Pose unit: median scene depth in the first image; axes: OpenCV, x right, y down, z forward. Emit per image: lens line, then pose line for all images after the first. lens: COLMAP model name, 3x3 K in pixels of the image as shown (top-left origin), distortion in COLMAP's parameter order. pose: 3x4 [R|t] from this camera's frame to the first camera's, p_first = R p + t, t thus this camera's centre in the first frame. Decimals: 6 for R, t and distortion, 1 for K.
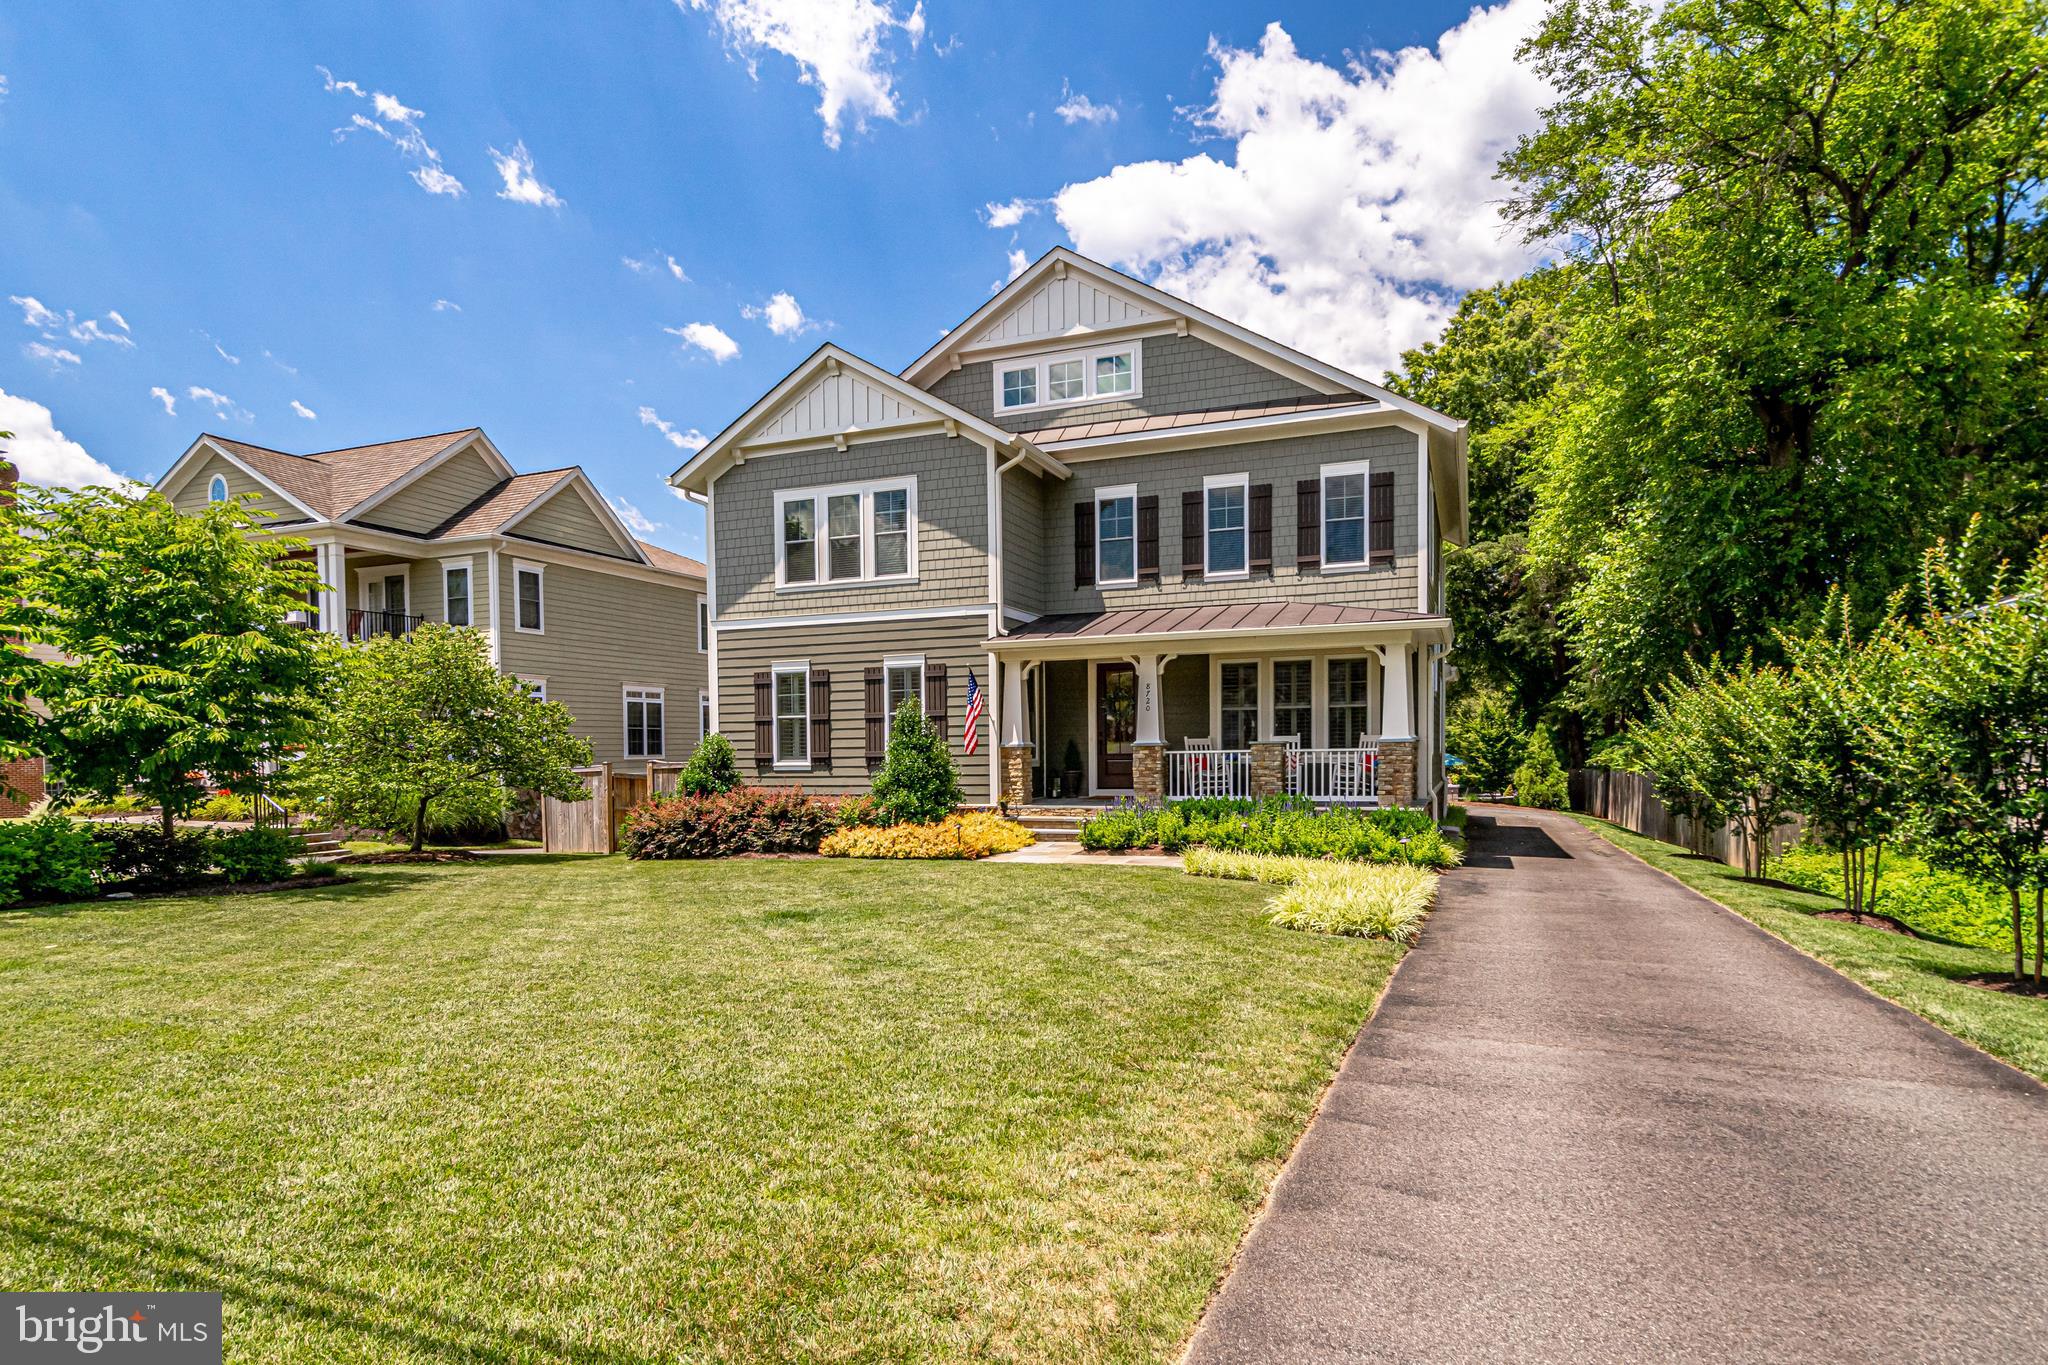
lens RADIAL K [[1179.6, 0, 994.3], [0, 1179.6, 806.7], [0, 0, 1]] dist [-0.000636, -0.000490]
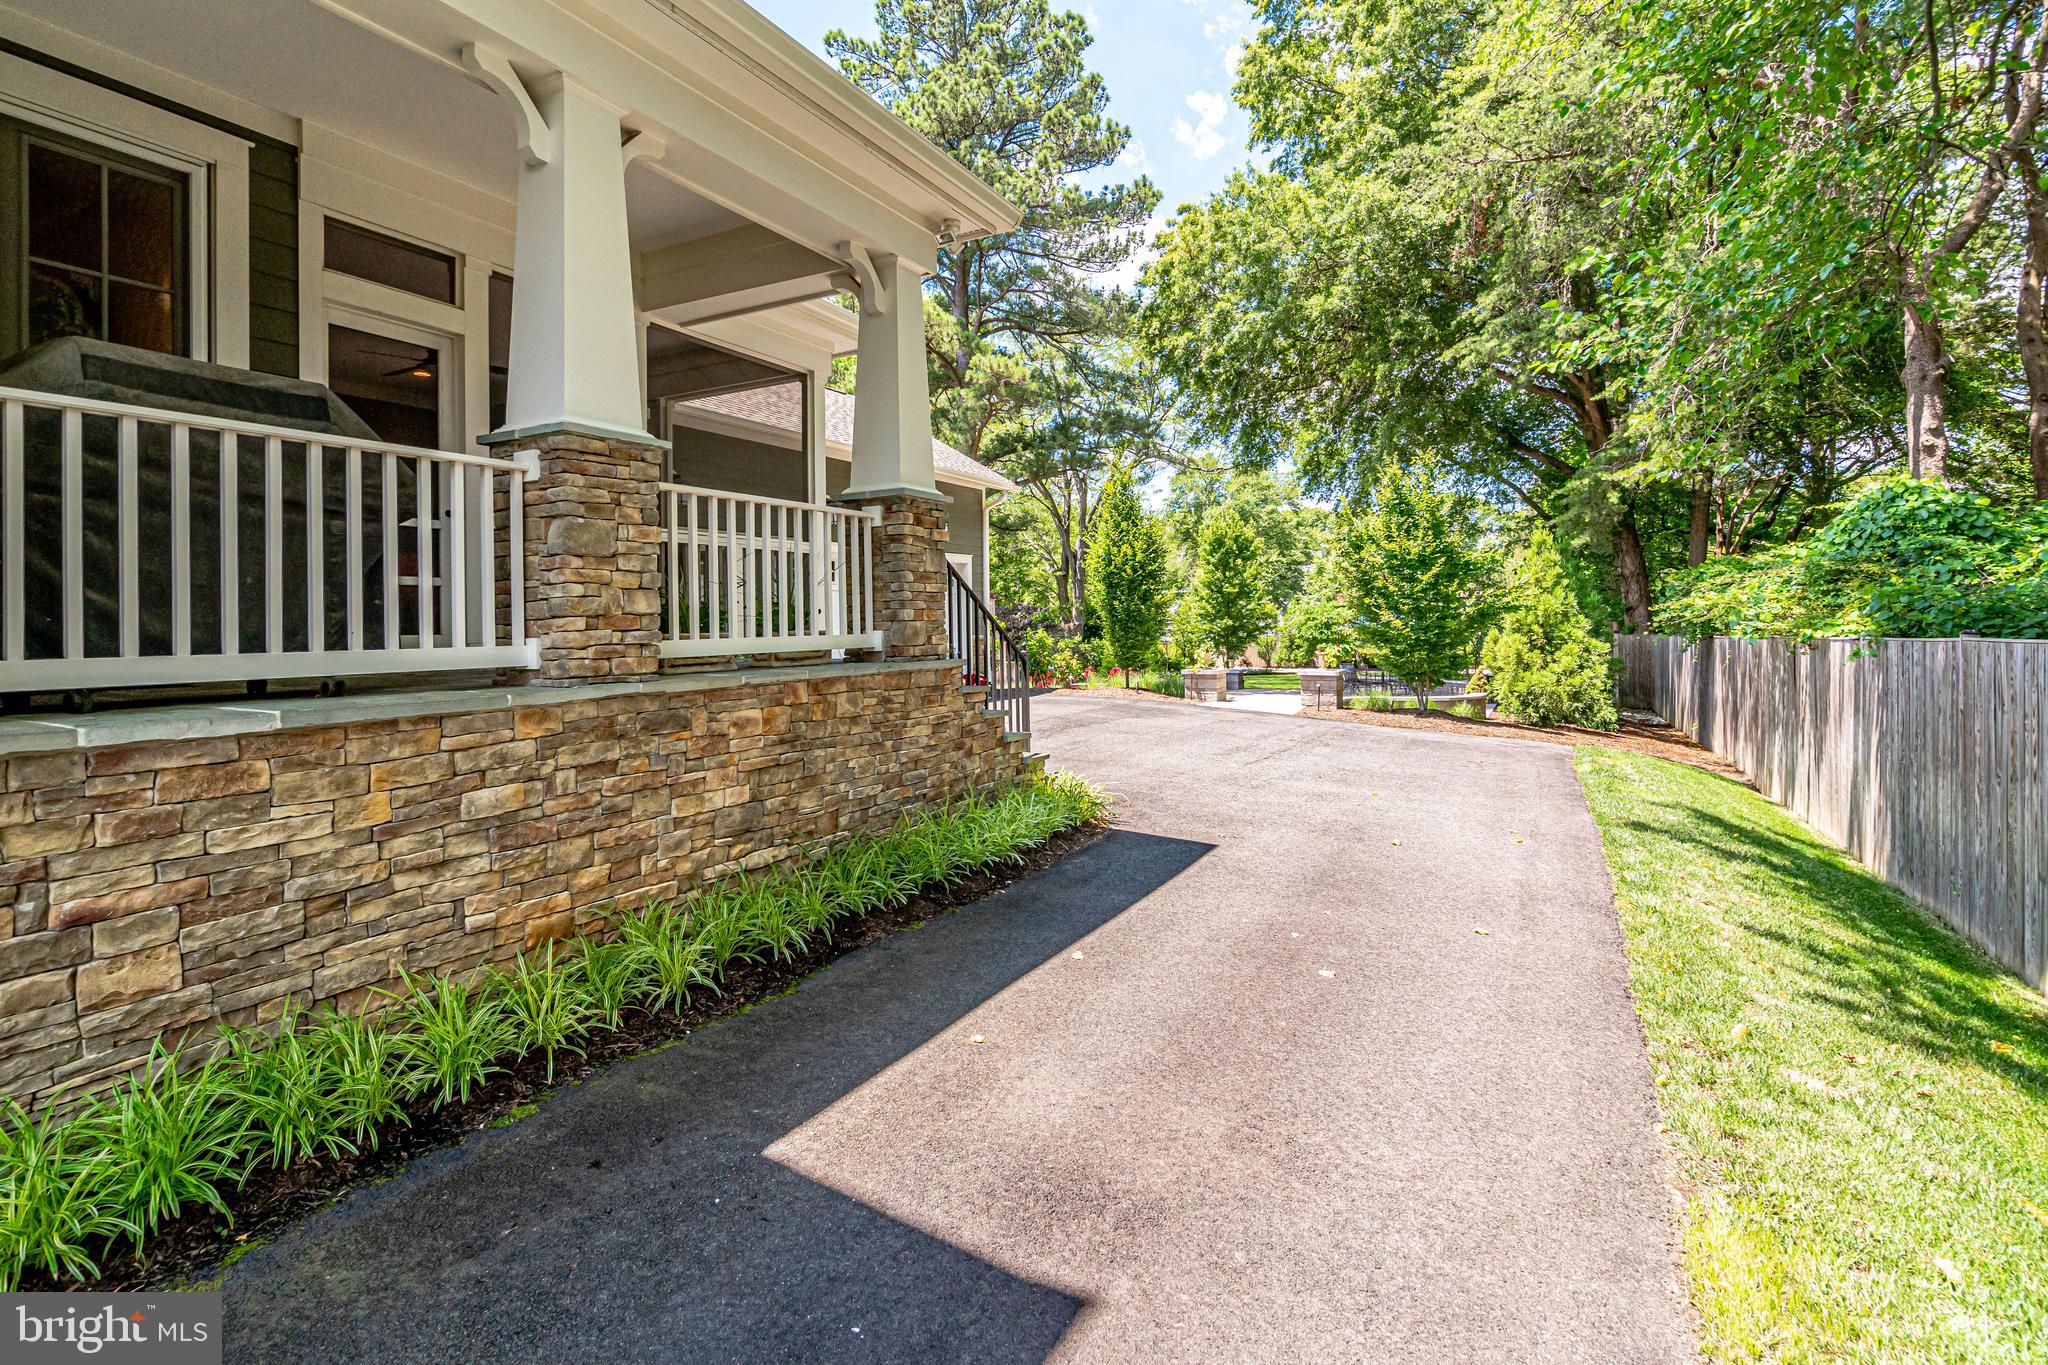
lens RADIAL K [[981.2, 0, 1036.6], [0, 981.2, 617.8], [0, 0, 1]] dist [0.001530, 0.000358]
pose [[0.993672, -0.006023, -0.112156, 0.648045], [-0.000445, 0.998342, -0.057552, -0.034661], [0.112316, 0.057237, 0.992023, 1.260477]]
